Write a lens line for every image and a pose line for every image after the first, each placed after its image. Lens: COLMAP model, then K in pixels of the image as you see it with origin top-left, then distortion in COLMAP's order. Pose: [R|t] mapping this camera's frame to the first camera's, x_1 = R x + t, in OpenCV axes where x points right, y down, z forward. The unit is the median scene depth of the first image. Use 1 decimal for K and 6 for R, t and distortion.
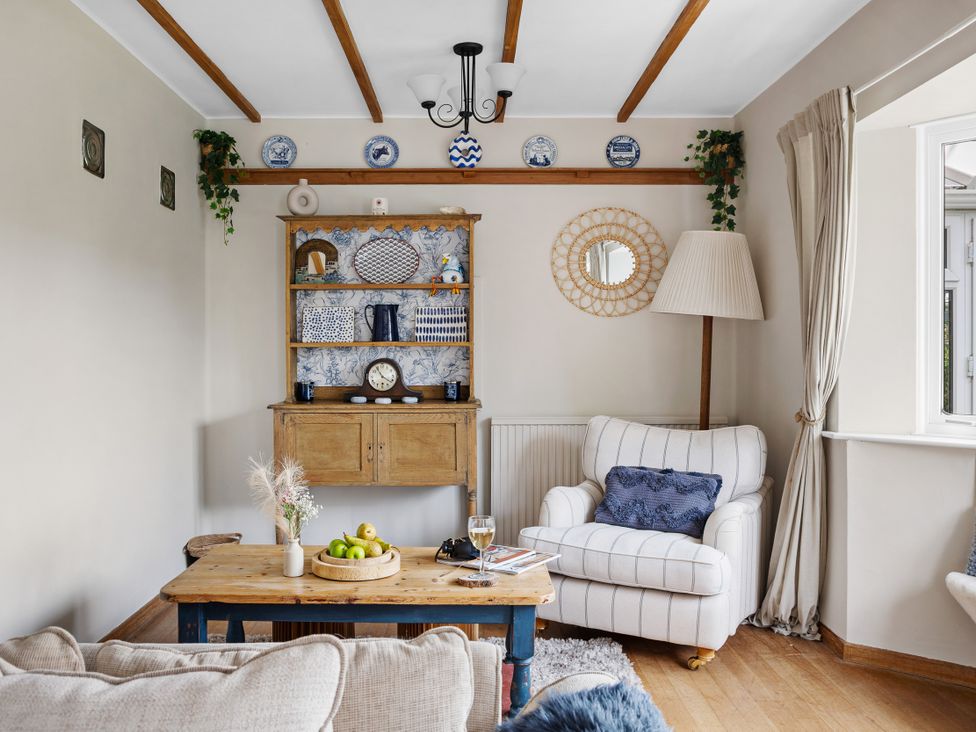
lens RADIAL K [[797.4, 0, 484.2], [0, 797.4, 358.3], [0, 0, 1]] dist [-0.018714, -0.001041]
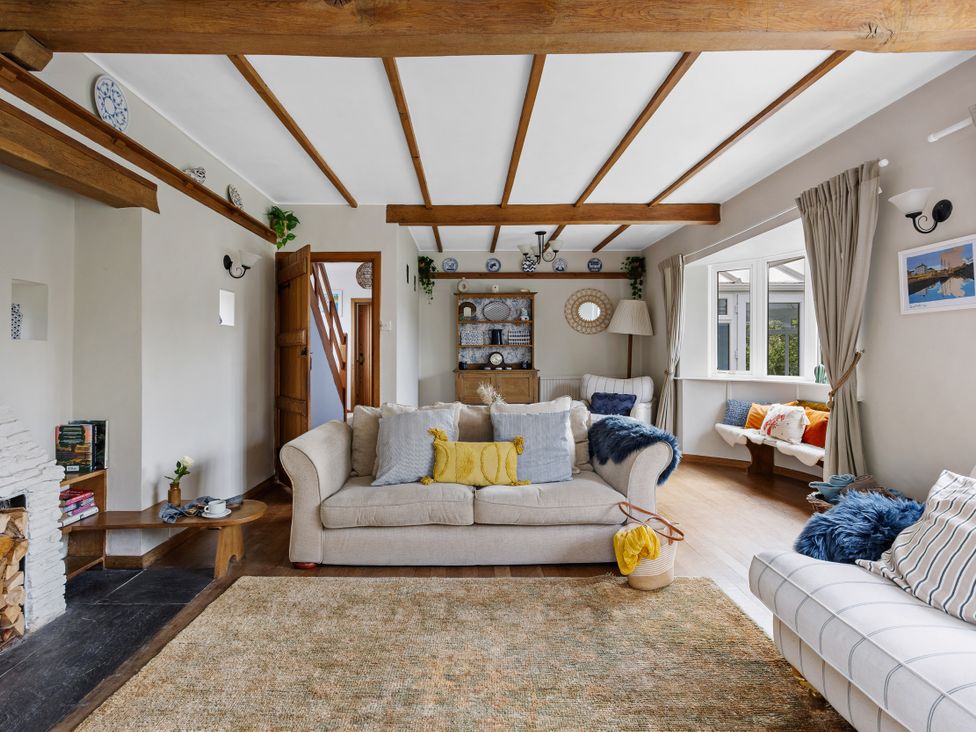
lens RADIAL K [[535.0, 0, 478.2], [0, 535.0, 362.3], [0, 0, 1]] dist [-0.000739, 0.001457]
pose [[0.999951, -0.001484, 0.009770, -0.194724], [0.001446, 0.999992, 0.003856, 0.025678], [-0.009775, -0.003842, 0.999945, -0.613287]]
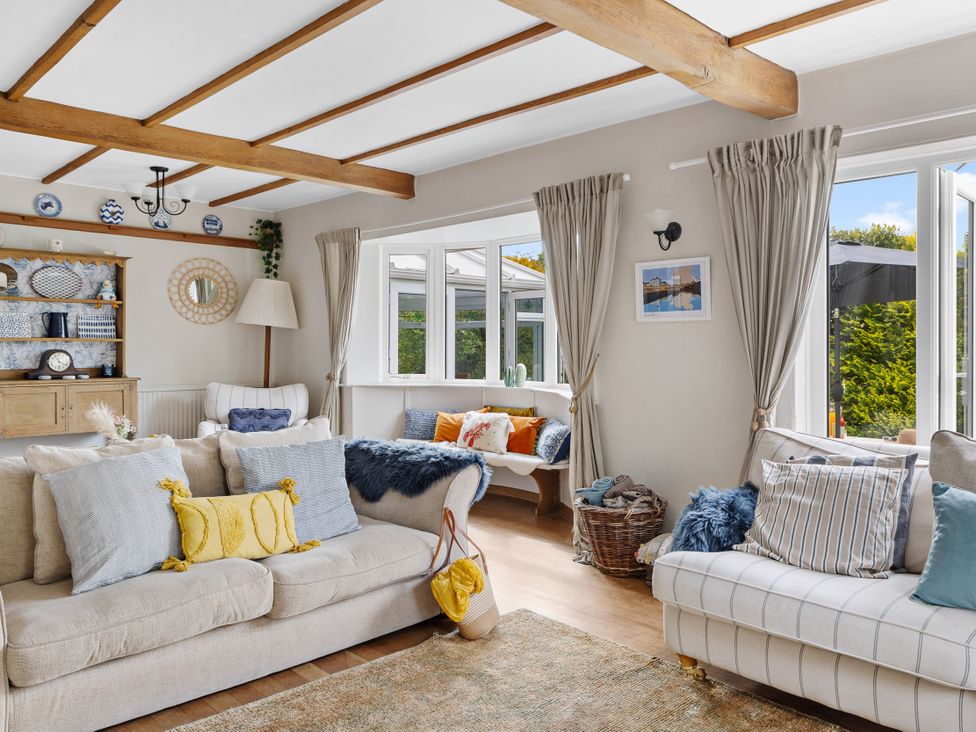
lens RADIAL K [[743.2, 0, 489.5], [0, 743.2, 361.0], [0, 0, 1]] dist [-0.006246, -0.002438]
pose [[0.713716, -0.008224, 0.700387, -0.507797], [0.002908, 0.999957, 0.008779, 0.011800], [-0.700429, -0.004228, 0.713709, -0.517262]]
